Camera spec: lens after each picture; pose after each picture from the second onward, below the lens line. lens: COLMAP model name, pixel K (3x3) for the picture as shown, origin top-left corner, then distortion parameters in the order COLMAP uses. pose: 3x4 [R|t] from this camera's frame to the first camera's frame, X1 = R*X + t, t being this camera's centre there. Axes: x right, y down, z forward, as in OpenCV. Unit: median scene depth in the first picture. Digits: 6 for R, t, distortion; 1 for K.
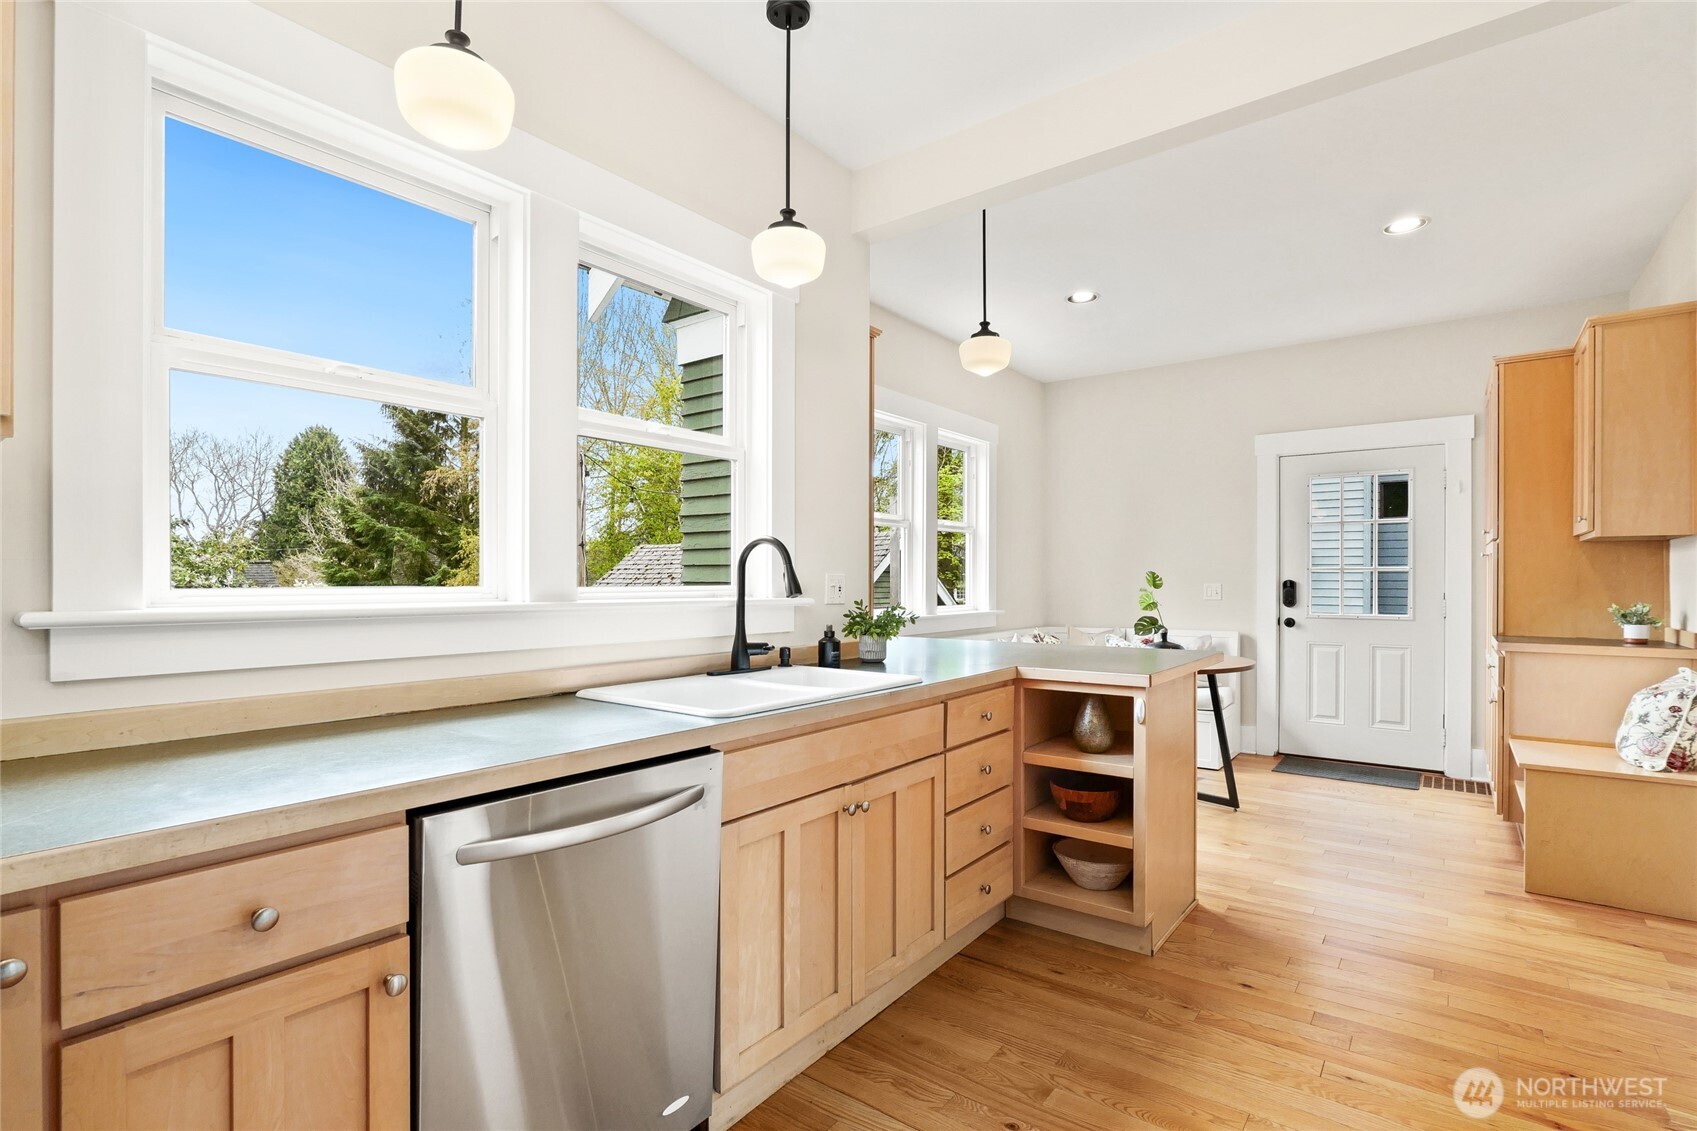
lens RADIAL K [[803.7, 0, 838.3], [0, 803.7, 570.3], [0, 0, 1]] dist [-0.022817, 0.001713]
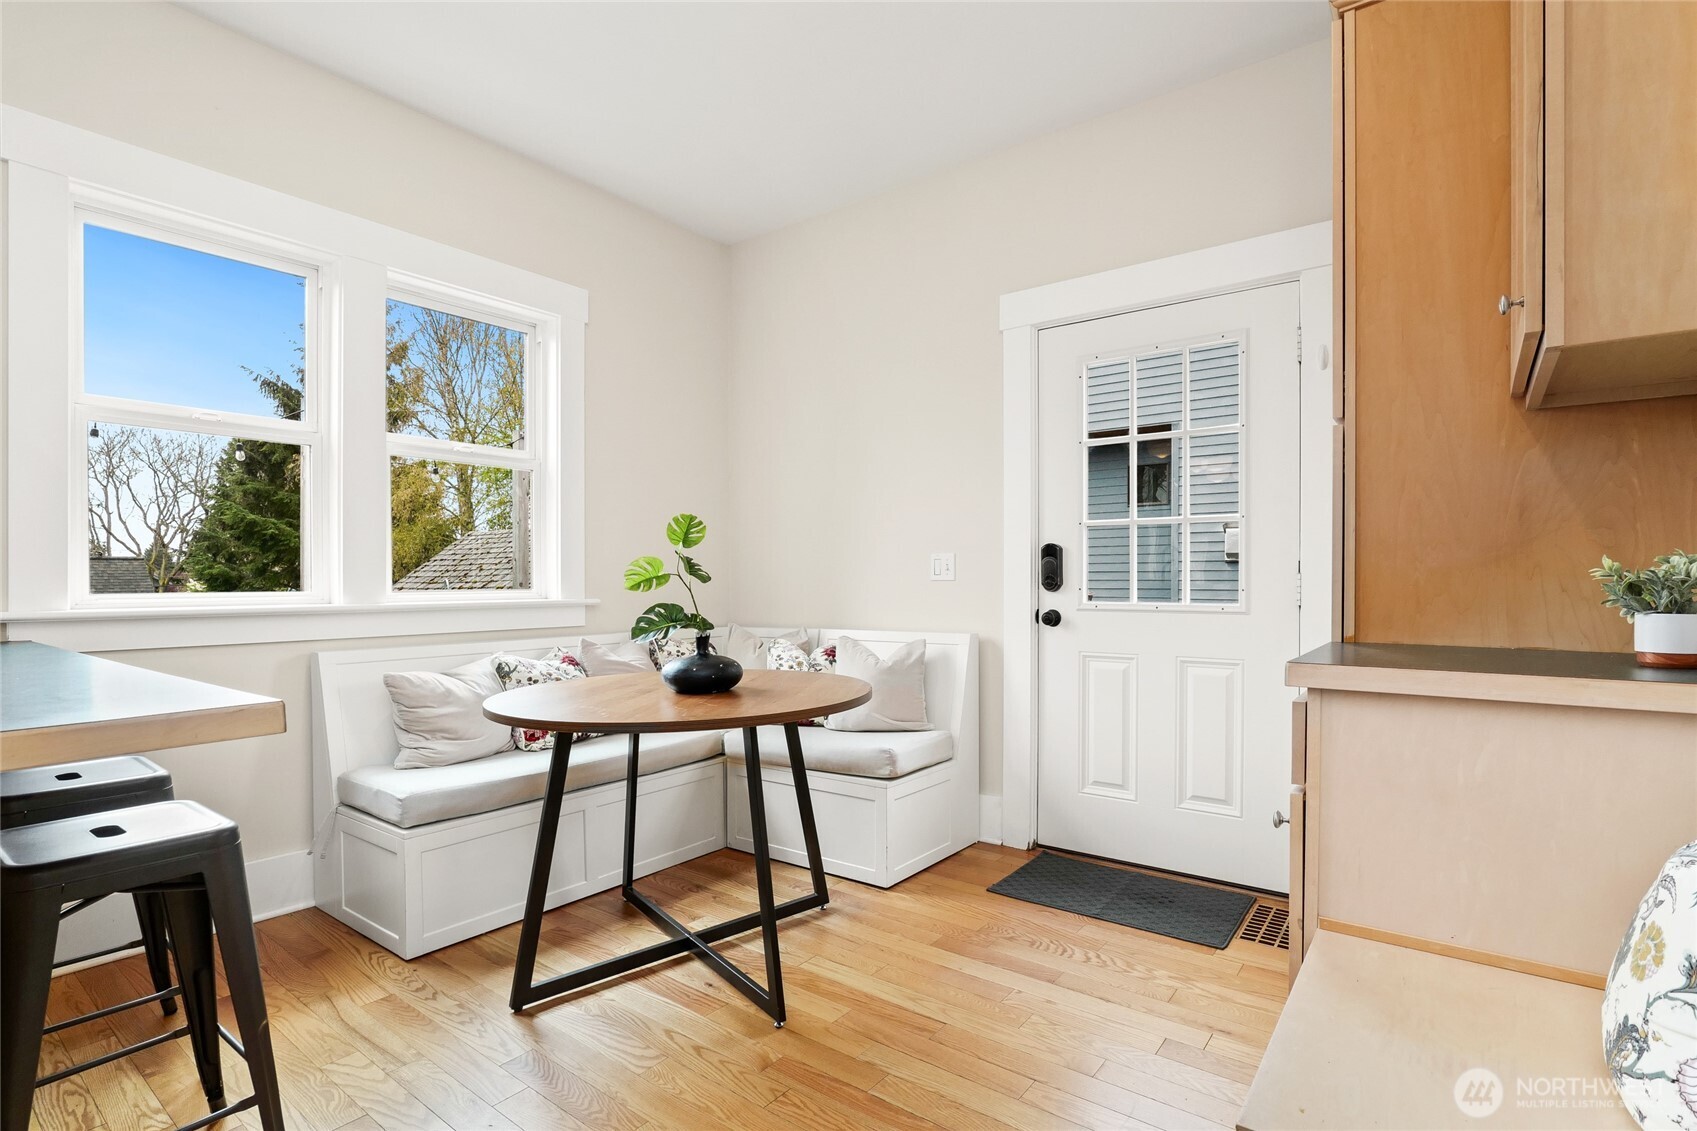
lens RADIAL K [[803.7, 0, 861.2], [0, 803.7, 577.3], [0, 0, 1]] dist [-0.022817, 0.001713]
pose [[0.999998, -0.001046, 0.001498, 0.424509], [0.001039, 0.999989, 0.004675, 0.033079], [-0.001503, -0.004673, 0.999988, 0.421872]]
